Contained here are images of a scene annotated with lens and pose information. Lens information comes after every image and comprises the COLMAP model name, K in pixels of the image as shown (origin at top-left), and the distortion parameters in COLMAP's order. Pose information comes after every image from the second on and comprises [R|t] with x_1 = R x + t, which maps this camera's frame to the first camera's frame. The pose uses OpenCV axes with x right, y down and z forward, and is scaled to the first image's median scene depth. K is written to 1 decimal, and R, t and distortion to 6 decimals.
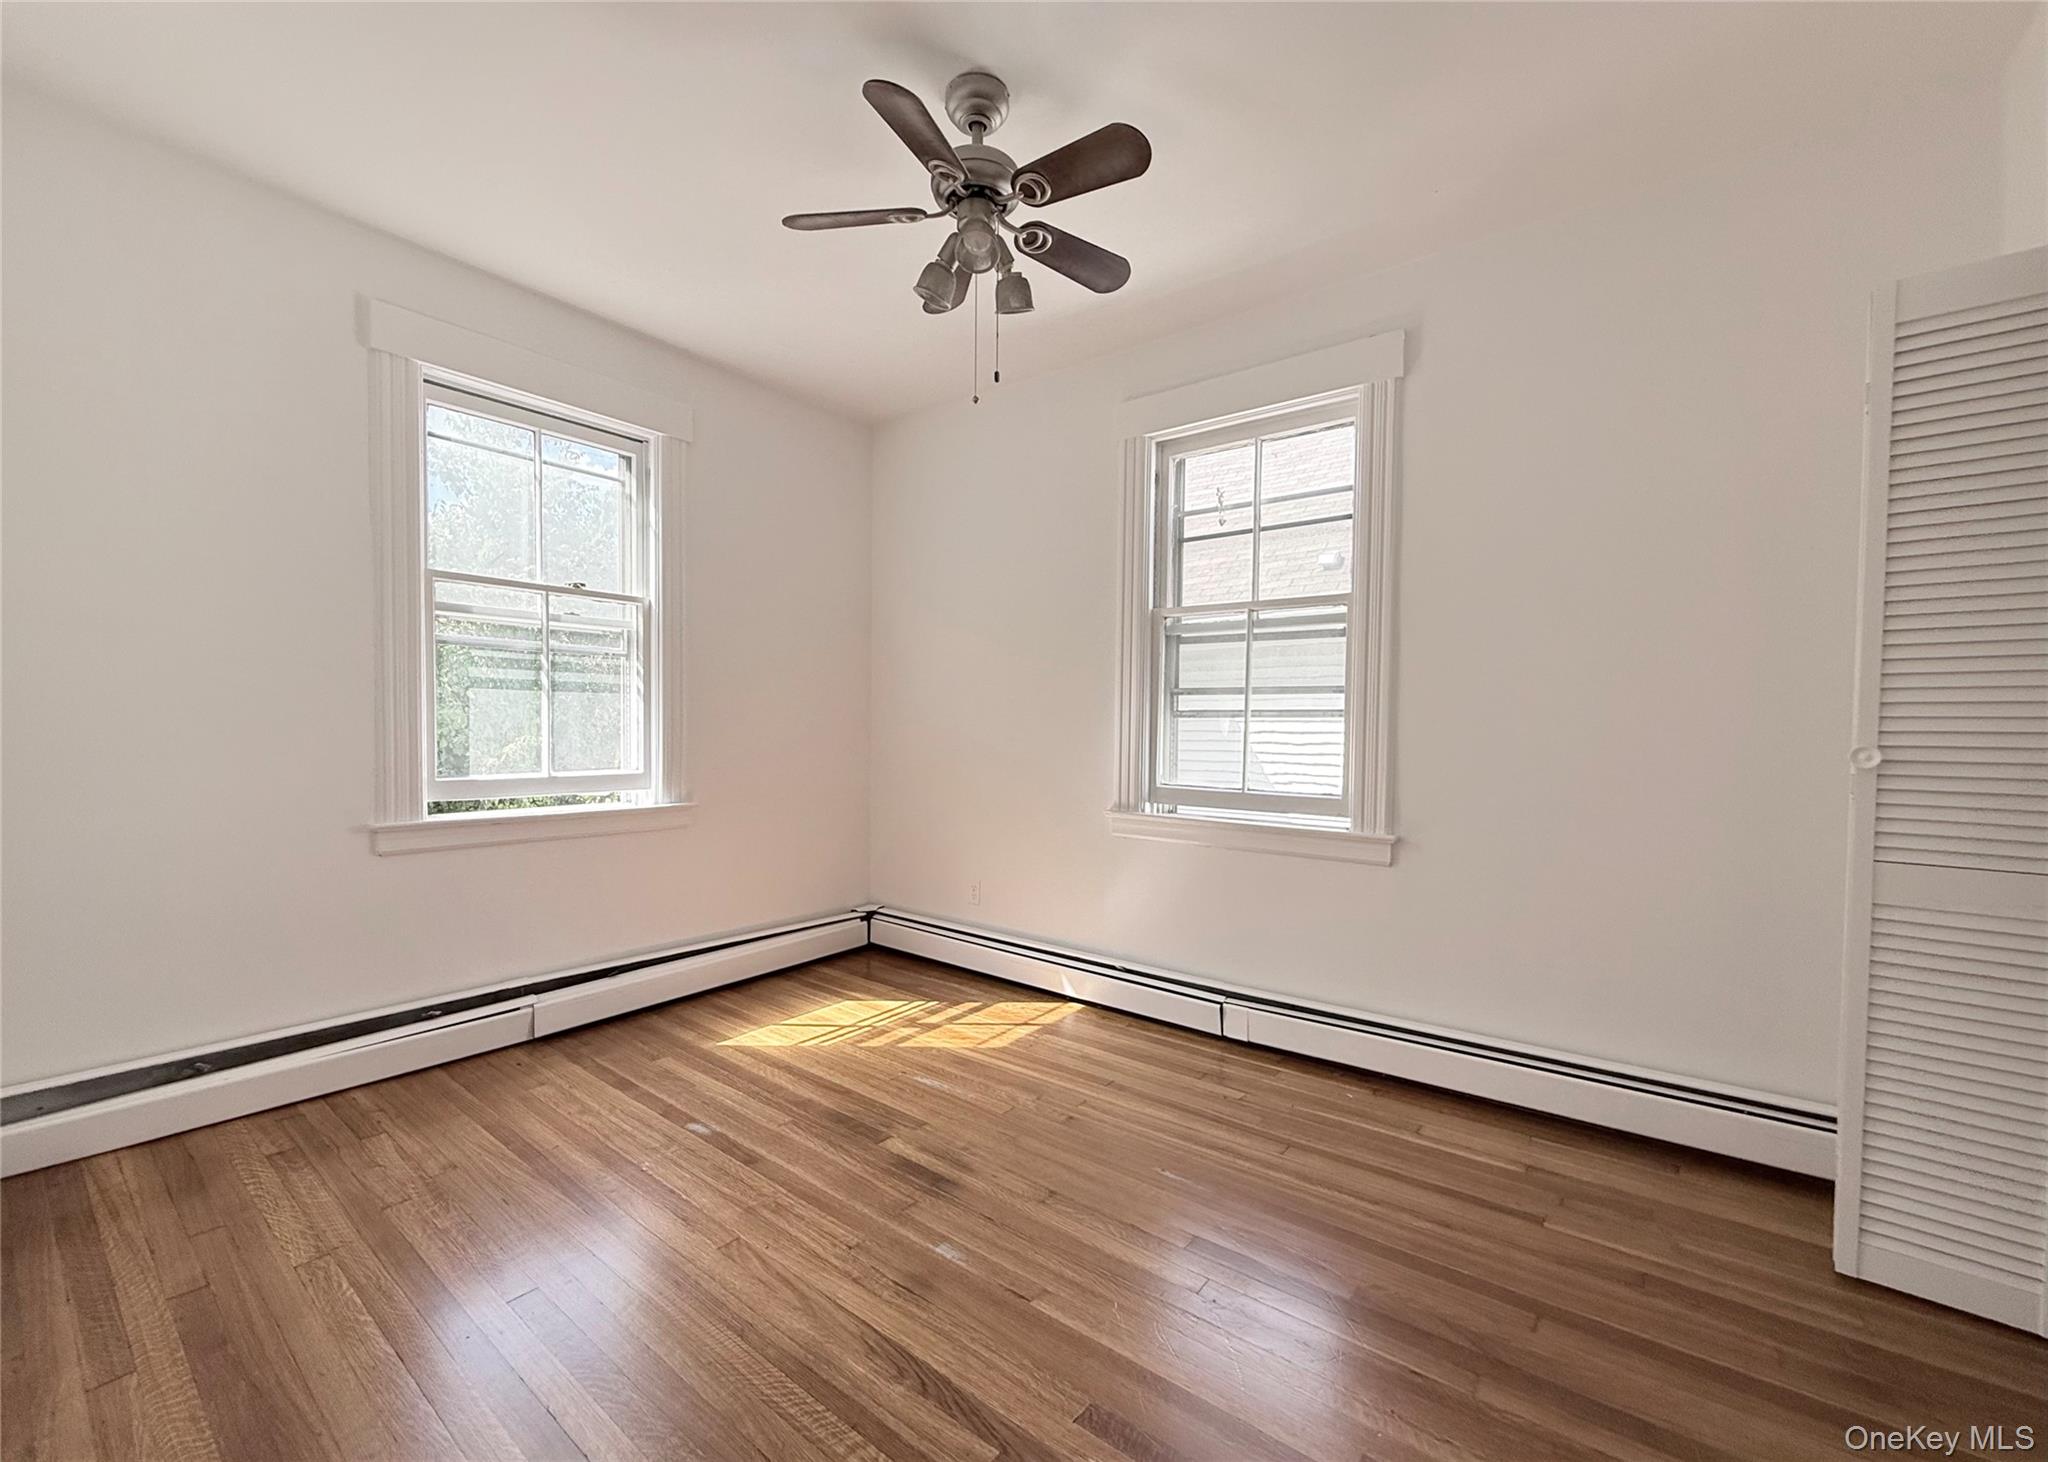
lens RADIAL K [[816.5, 0, 1017.1], [0, 816.5, 763.4], [0, 0, 1]] dist [-0.000938, -0.000096]
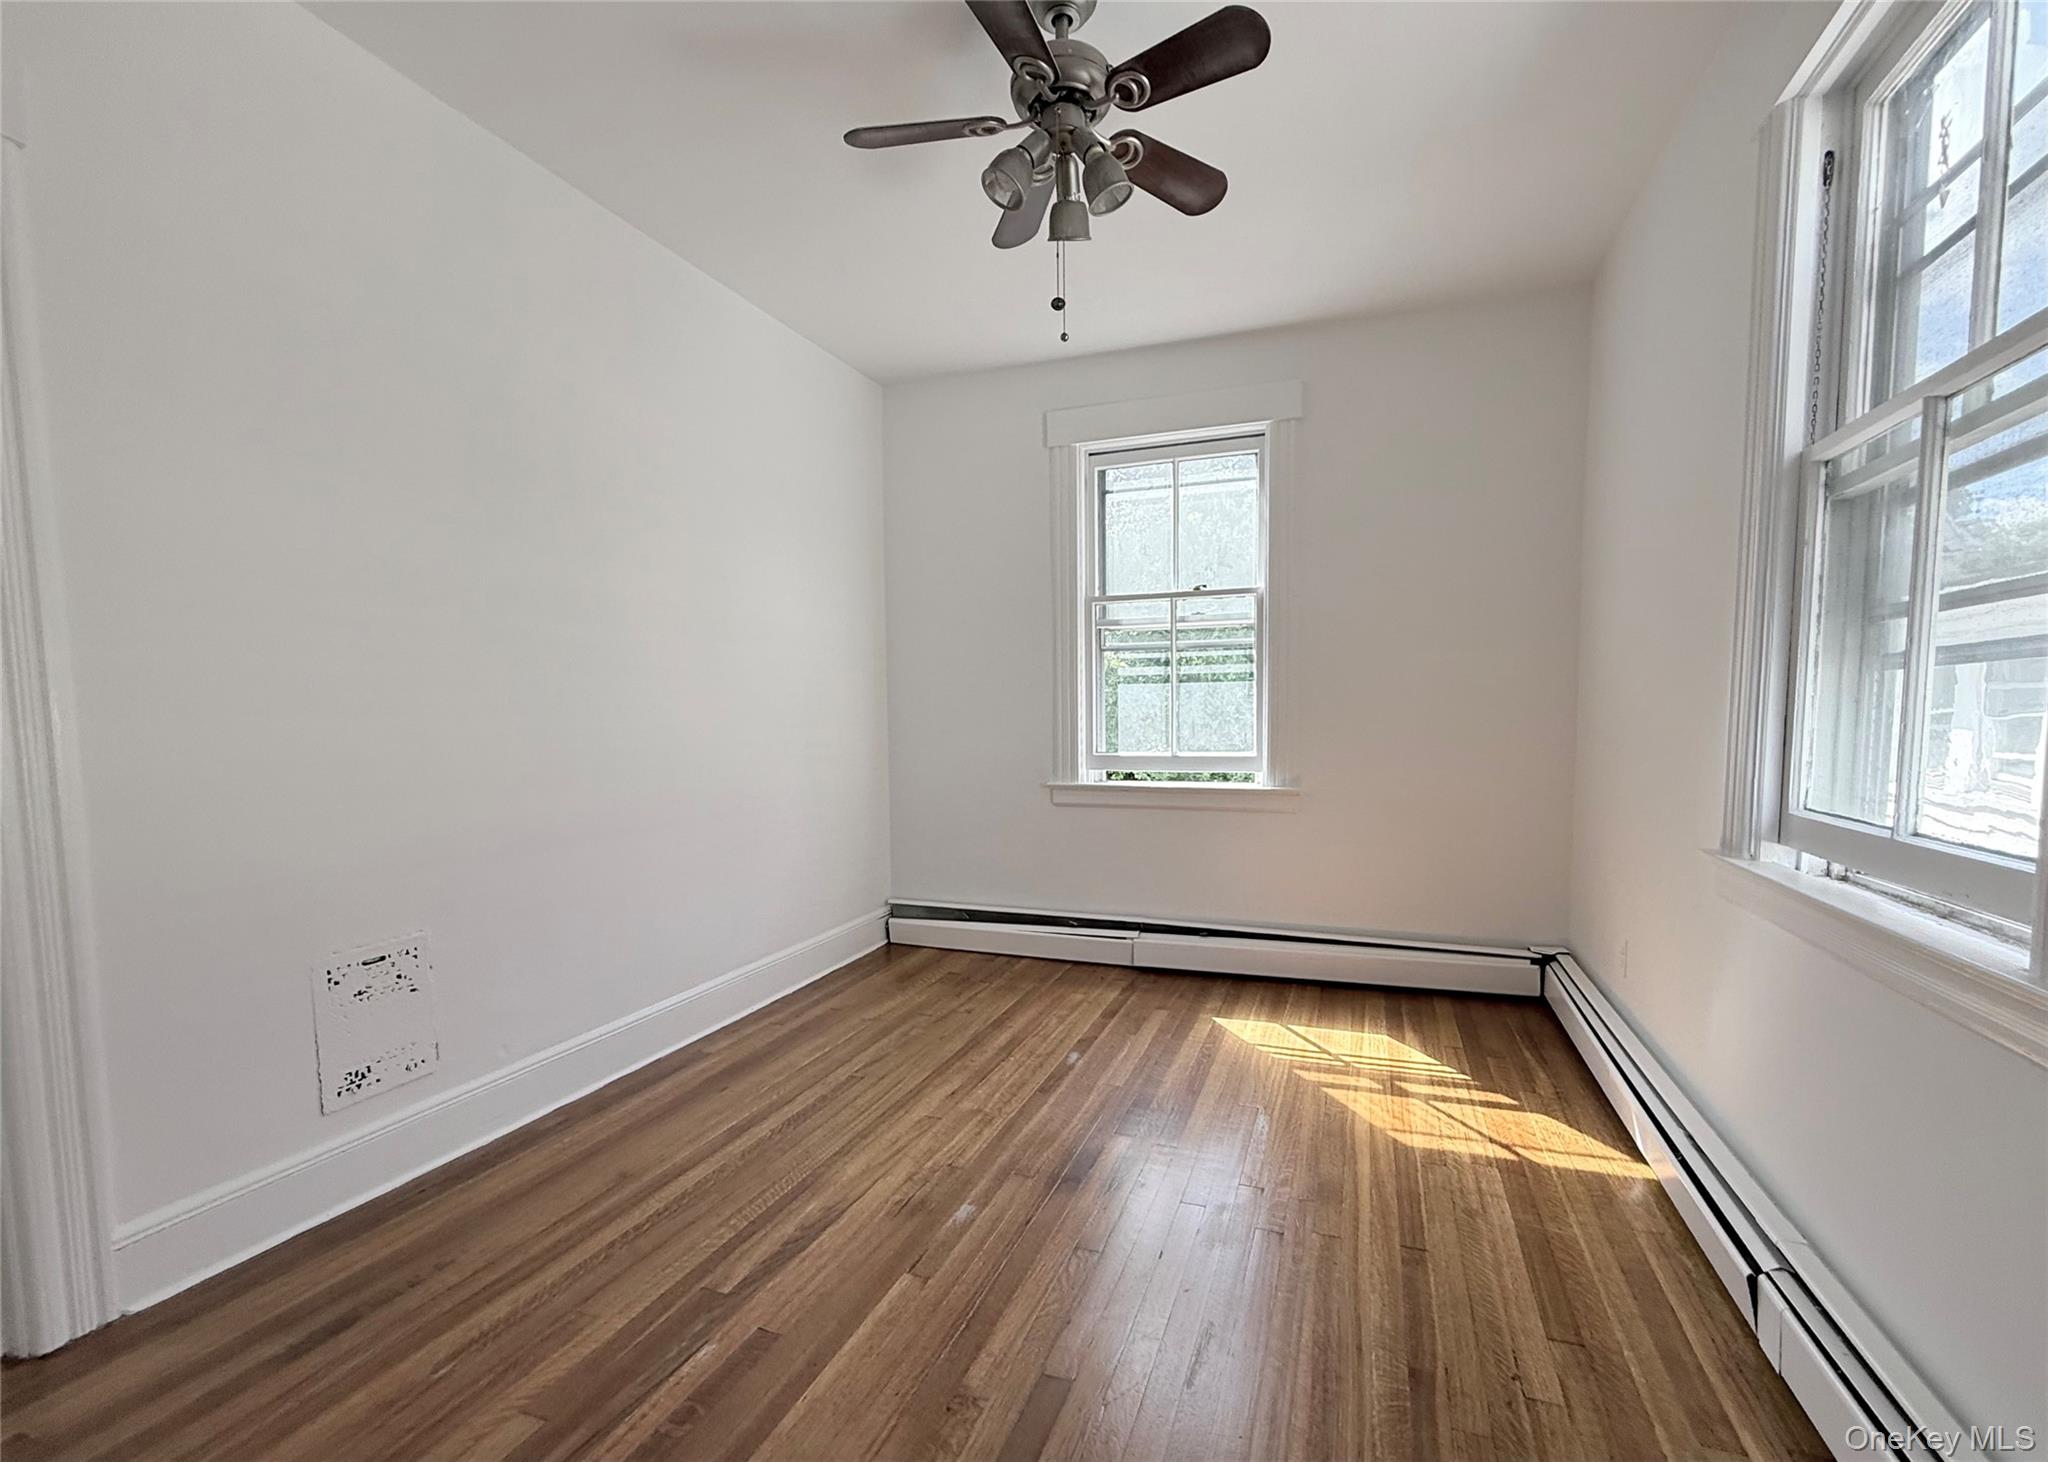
lens RADIAL K [[866.3, 0, 1069.3], [0, 866.3, 792.2], [0, 0, 1]] dist [0.000491, 0.000129]
pose [[0.330528, 0.068875, -0.941280, 0.576304], [-0.029835, 0.997598, 0.062519, -0.005104], [0.943325, 0.007419, 0.331789, 0.452413]]
